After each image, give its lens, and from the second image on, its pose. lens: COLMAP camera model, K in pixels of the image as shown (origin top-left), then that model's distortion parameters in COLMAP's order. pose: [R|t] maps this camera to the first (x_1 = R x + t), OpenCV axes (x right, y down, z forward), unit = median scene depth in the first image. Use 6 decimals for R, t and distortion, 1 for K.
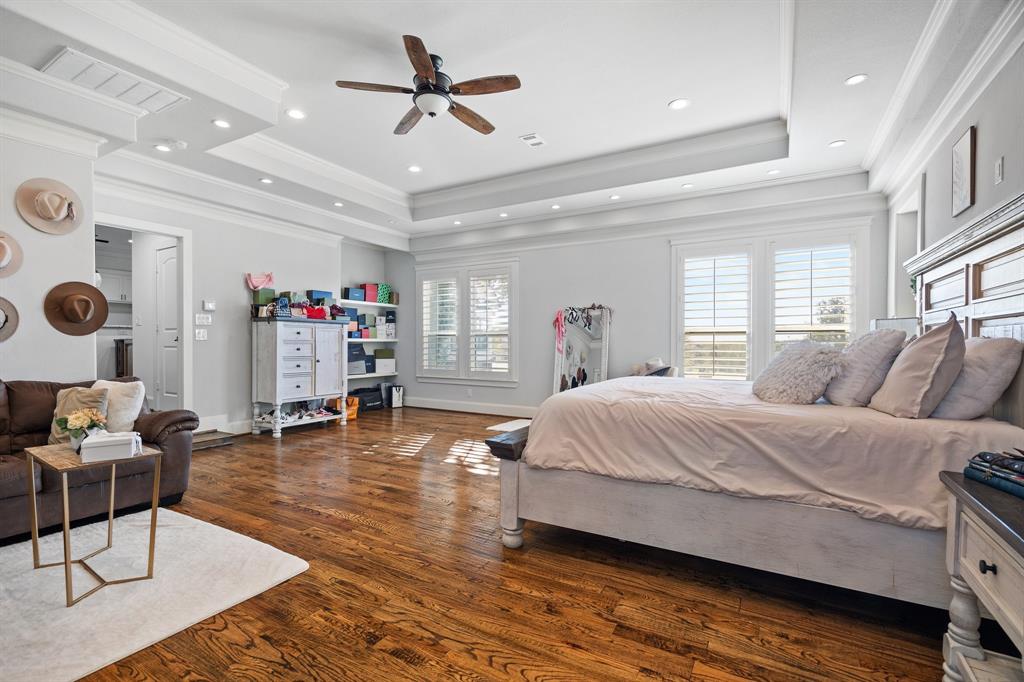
lens RADIAL K [[471.3, 0, 510.7], [0, 471.3, 346.0], [0, 0, 1]] dist [-0.002848, 0.003543]
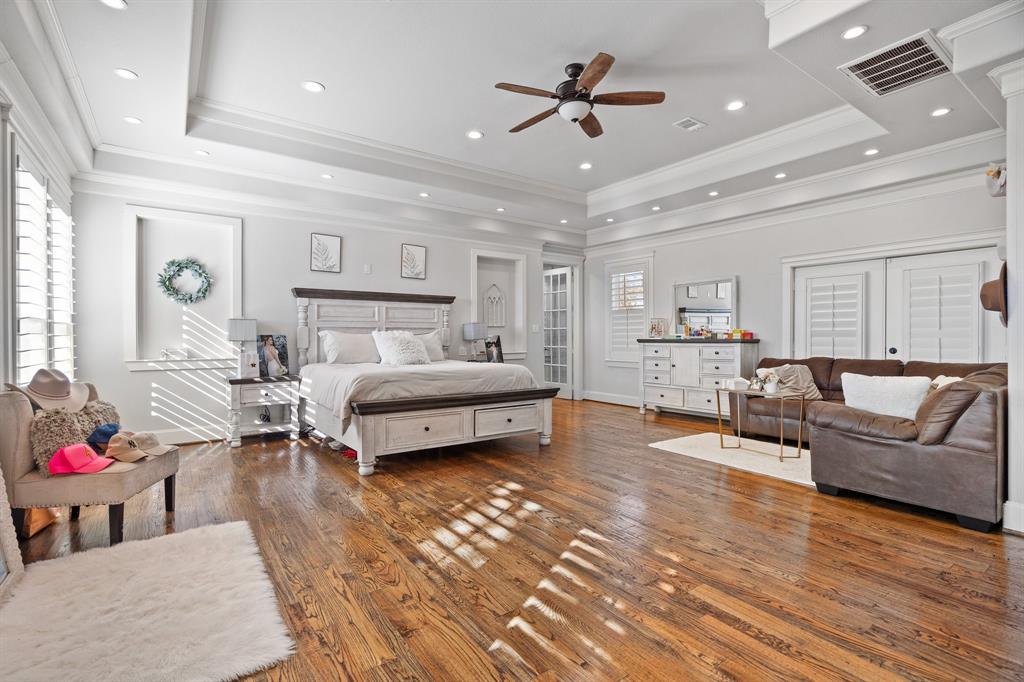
lens RADIAL K [[471.3, 0, 509.5], [0, 471.3, 343.4], [0, 0, 1]] dist [-0.002848, 0.003543]
pose [[-0.911065, 0.003136, 0.412251, -0.388055], [0.004441, 0.999988, 0.002208, 0.006333], [-0.412239, 0.003842, -0.911068, 1.665612]]
